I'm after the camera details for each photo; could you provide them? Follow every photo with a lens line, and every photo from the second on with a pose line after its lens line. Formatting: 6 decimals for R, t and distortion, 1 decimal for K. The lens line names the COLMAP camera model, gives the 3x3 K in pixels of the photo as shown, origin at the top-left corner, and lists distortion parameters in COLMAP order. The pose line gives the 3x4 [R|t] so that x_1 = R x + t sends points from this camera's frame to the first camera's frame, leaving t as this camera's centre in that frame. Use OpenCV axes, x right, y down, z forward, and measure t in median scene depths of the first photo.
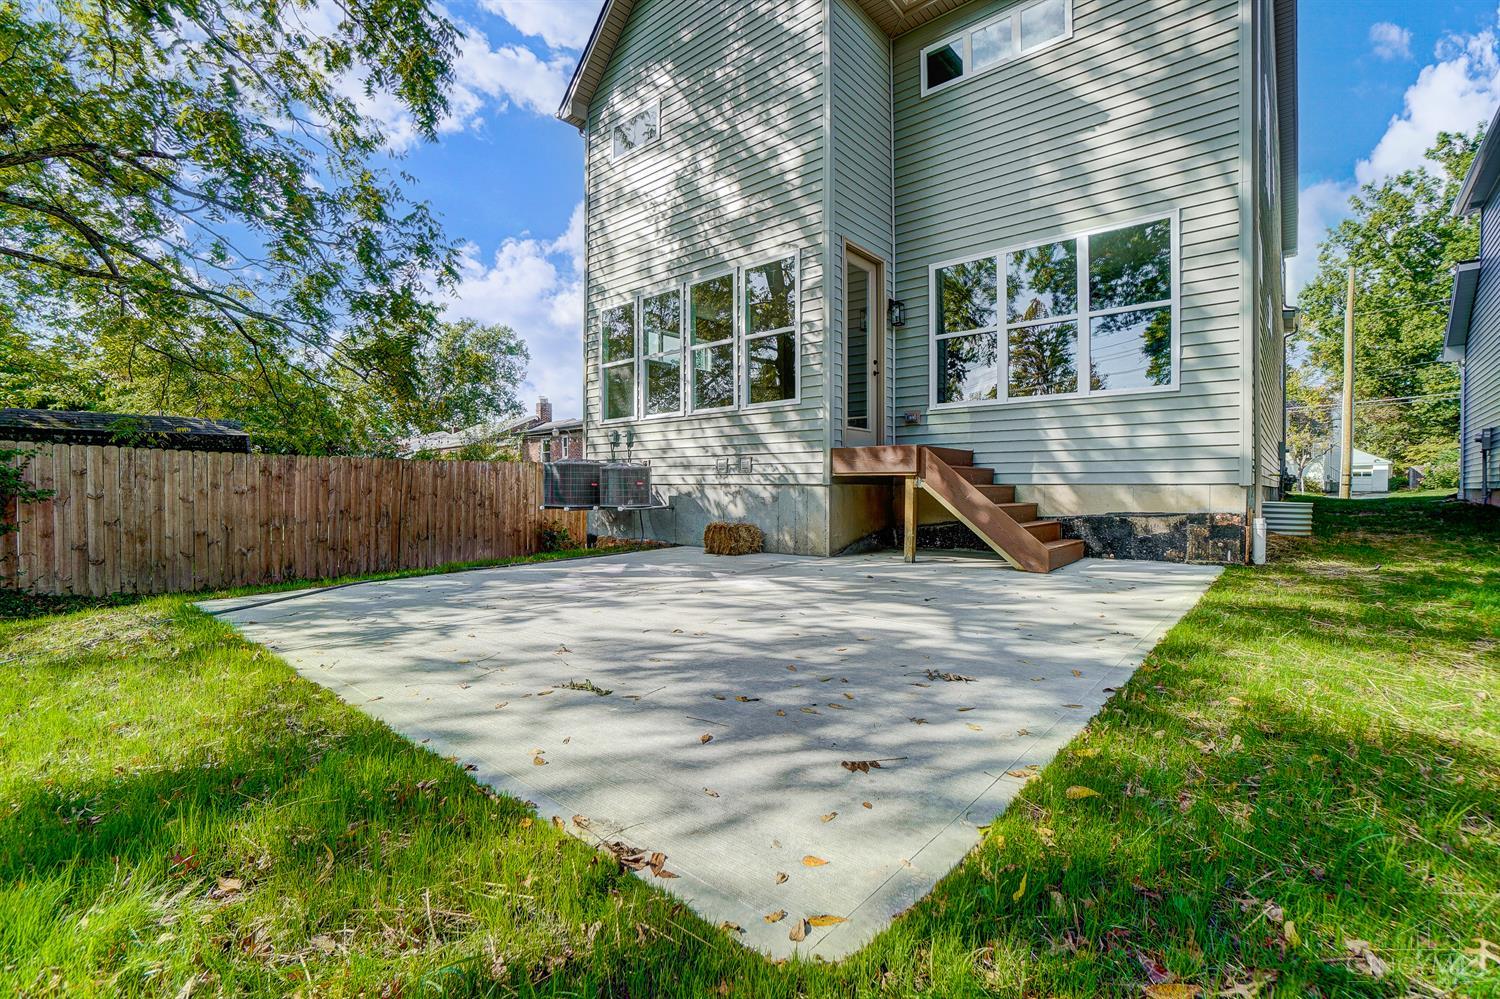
lens RADIAL K [[649.5, 0, 735.3], [0, 649.5, 498.5], [0, 0, 1]] dist [-0.040426, 0.014443]
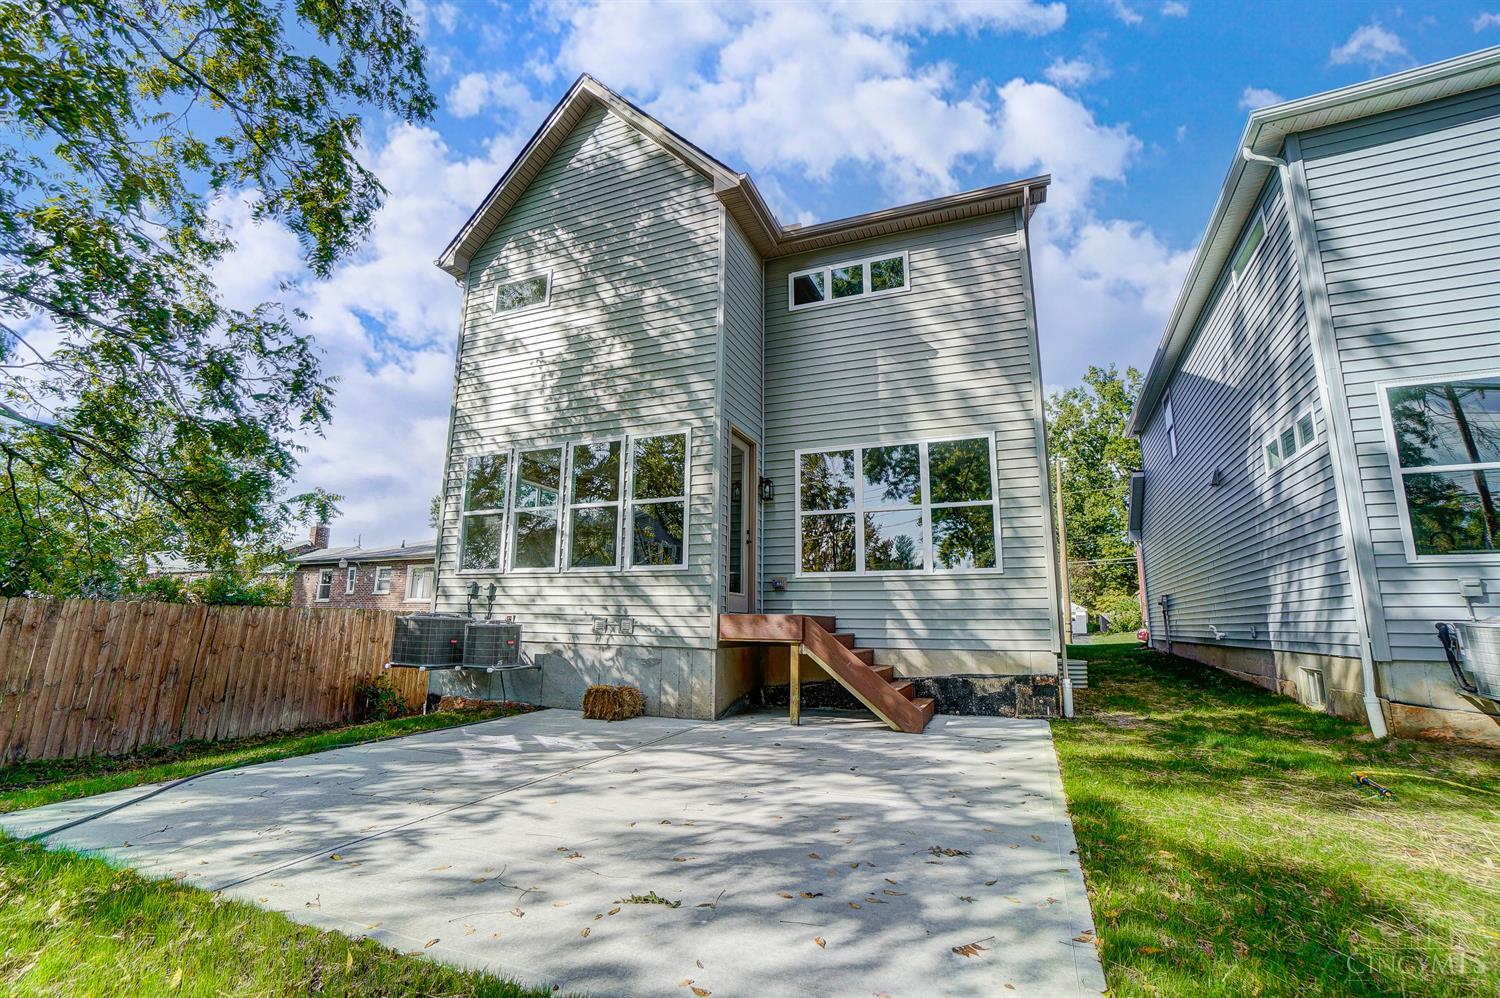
lens RADIAL K [[661.5, 0, 719.2], [0, 661.5, 504.9], [0, 0, 1]] dist [-0.042412, 0.000662]
pose [[0.950997, 0.064811, 0.302332, -0.172077], [-0.006755, 0.981907, -0.189244, -0.043202], [-0.309126, 0.177928, 0.934228, -0.031426]]
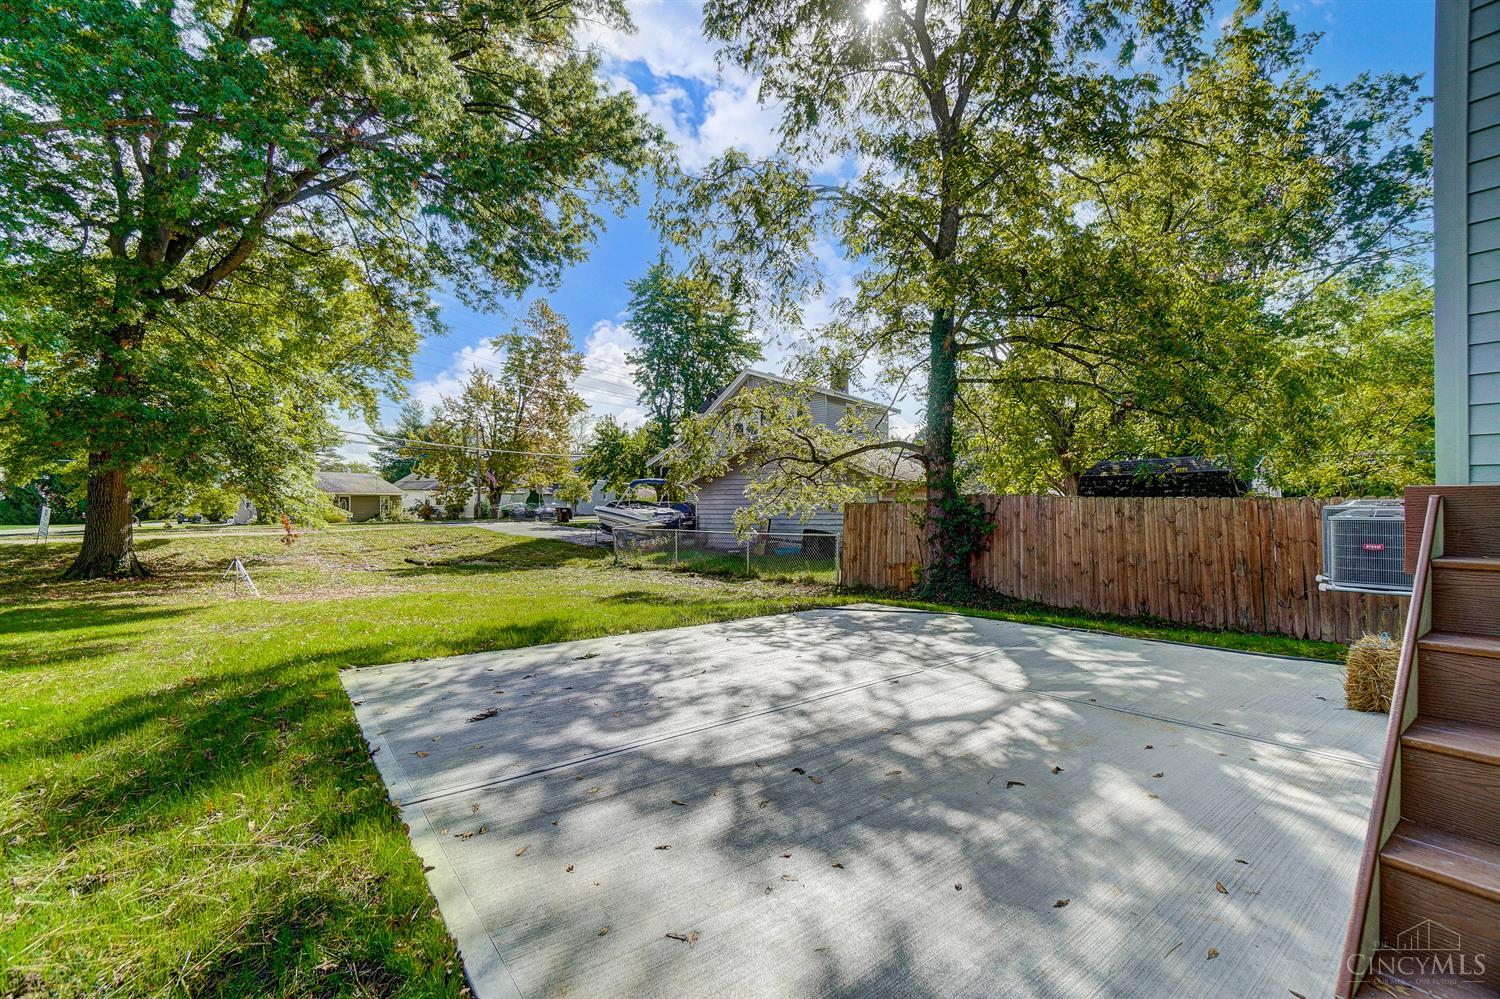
lens RADIAL K [[649.5, 0, 735.3], [0, 649.5, 498.5], [0, 0, 1]] dist [-0.040426, 0.014443]
pose [[-0.198605, -0.007325, -0.980052, 0.531005], [-0.013941, 0.999892, -0.004648, -0.057609], [0.979980, 0.012740, -0.198686, 0.617082]]
